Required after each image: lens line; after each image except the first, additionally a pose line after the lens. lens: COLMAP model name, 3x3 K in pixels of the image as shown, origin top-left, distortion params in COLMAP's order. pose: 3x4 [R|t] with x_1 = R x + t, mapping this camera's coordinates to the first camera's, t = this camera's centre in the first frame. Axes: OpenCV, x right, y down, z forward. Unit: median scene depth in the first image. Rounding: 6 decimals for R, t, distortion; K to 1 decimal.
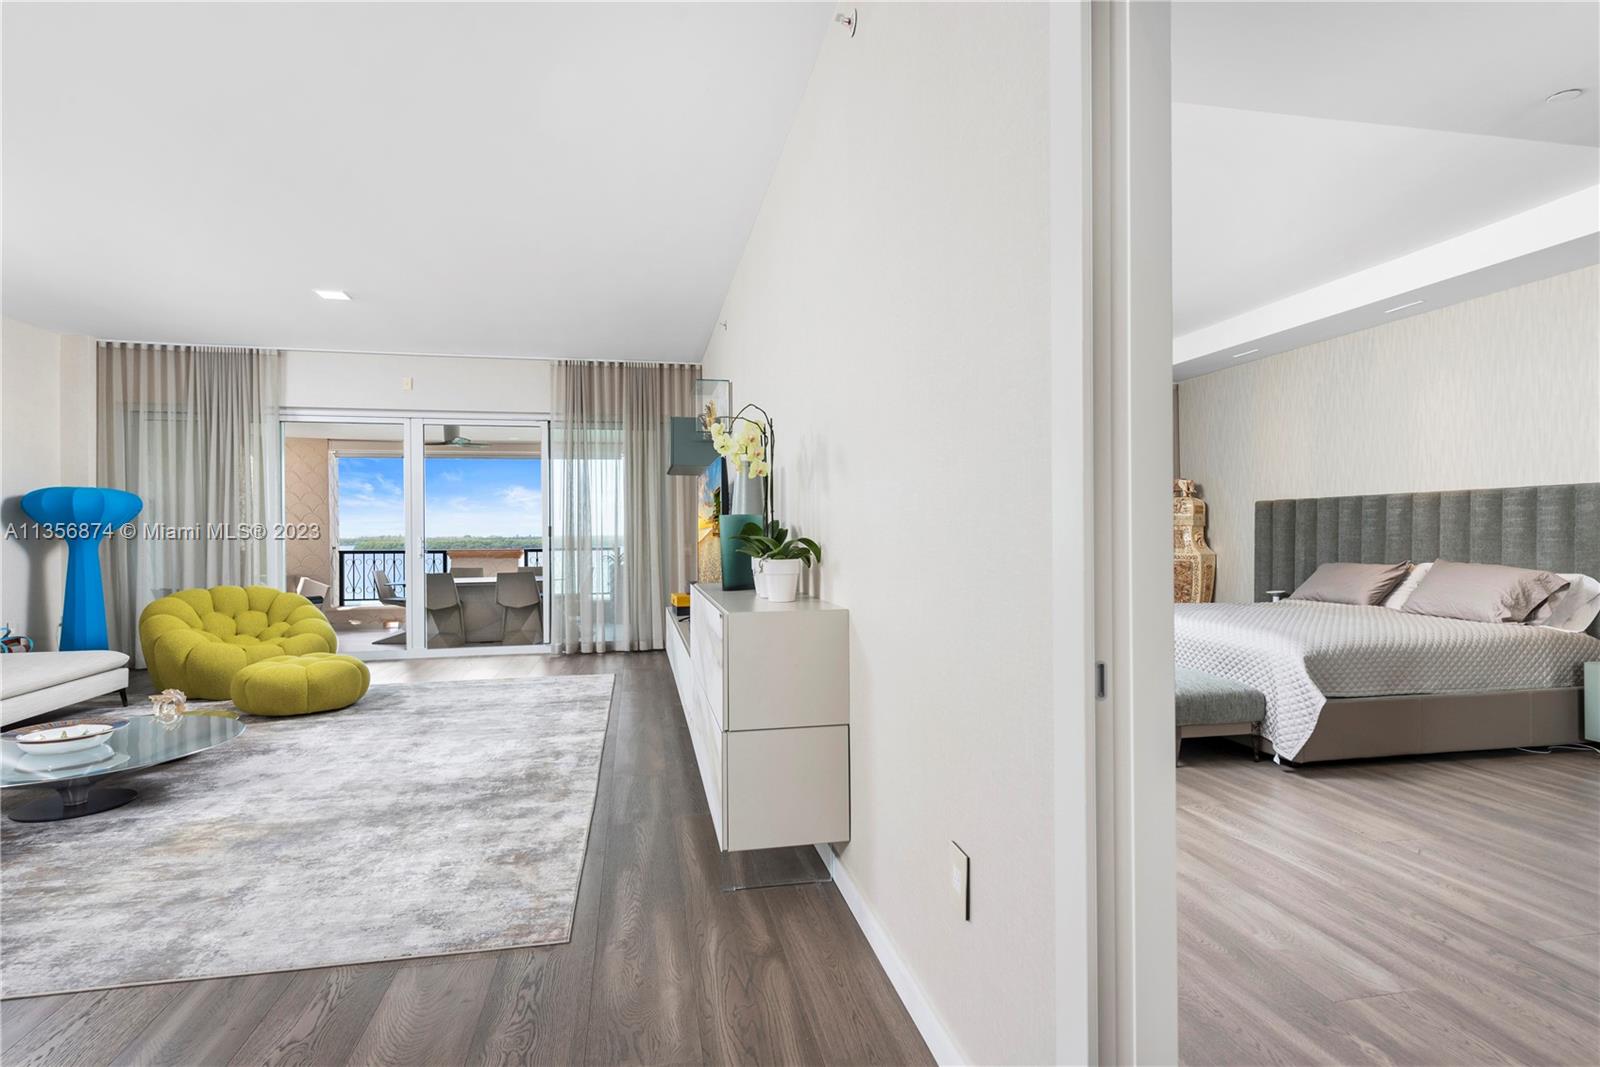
lens RADIAL K [[809.5, 0, 812.8], [0, 809.5, 542.3], [0, 0, 1]] dist [0.007454, -0.002767]
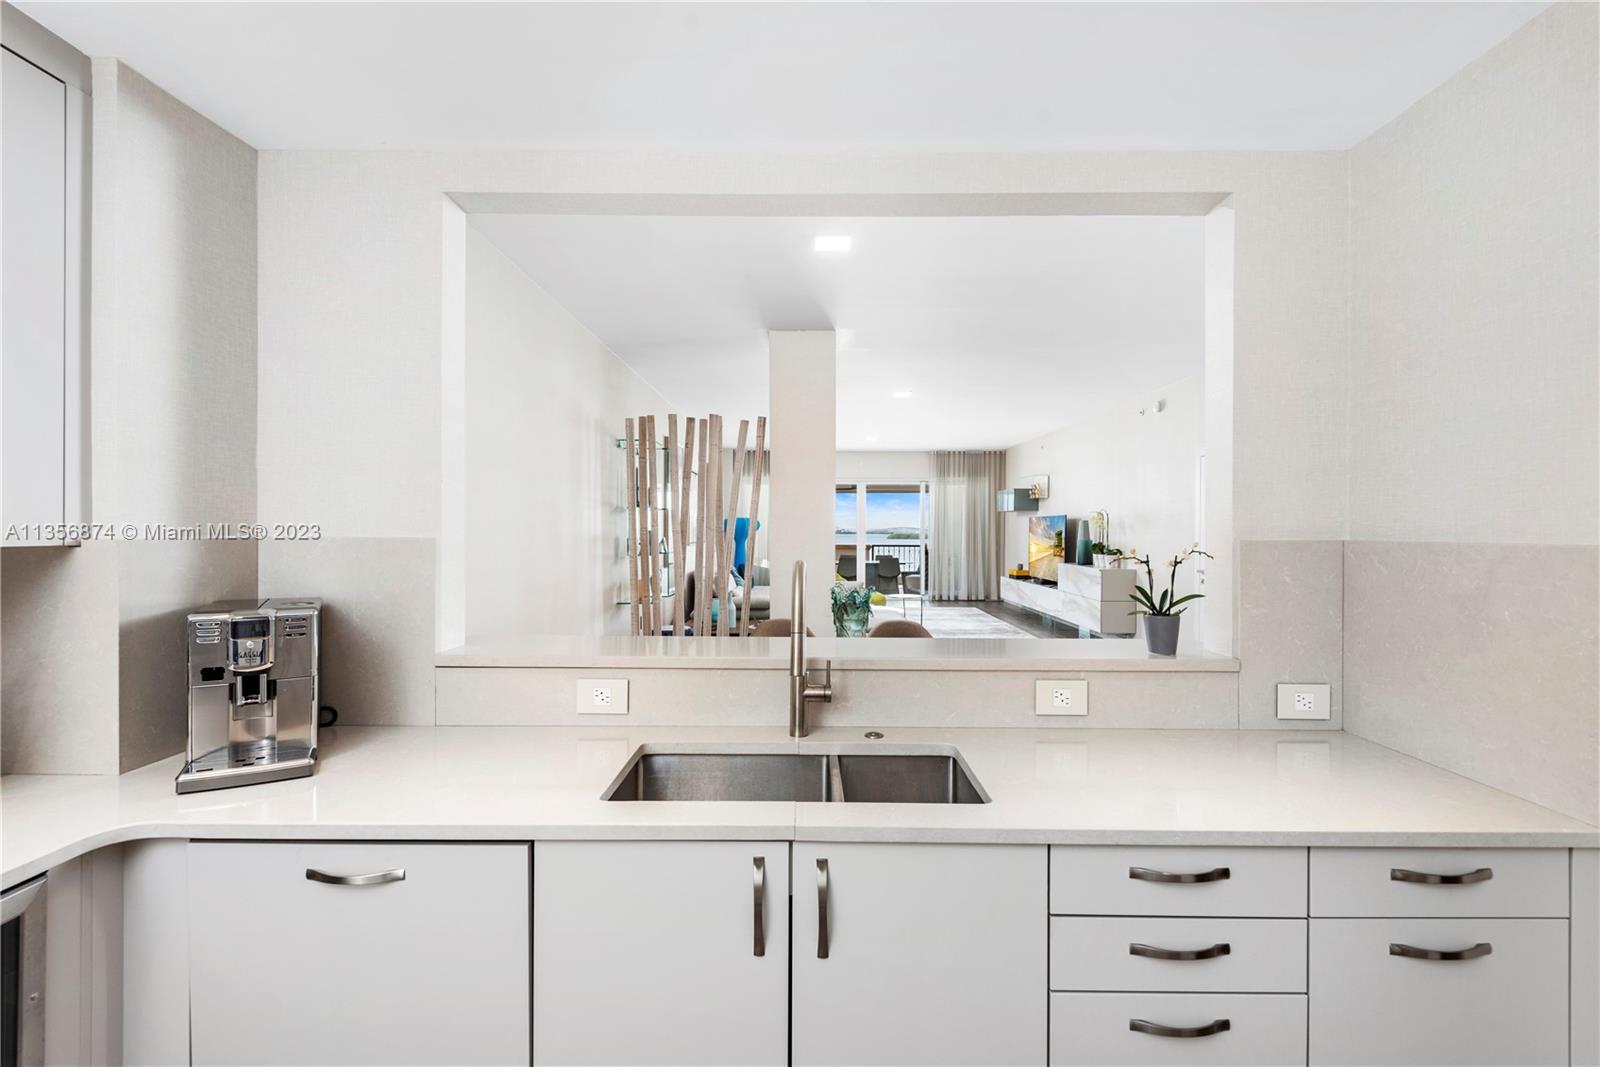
lens RADIAL K [[755.0, 0, 801.0], [0, 755.0, 535.7], [0, 0, 1]] dist [-0.000947, -0.000012]
pose [[0.975100, 0.014701, -0.221276, -0.259497], [-0.014829, 0.999889, 0.001082, -0.018930], [0.221268, 0.002226, 0.975211, -1.023009]]
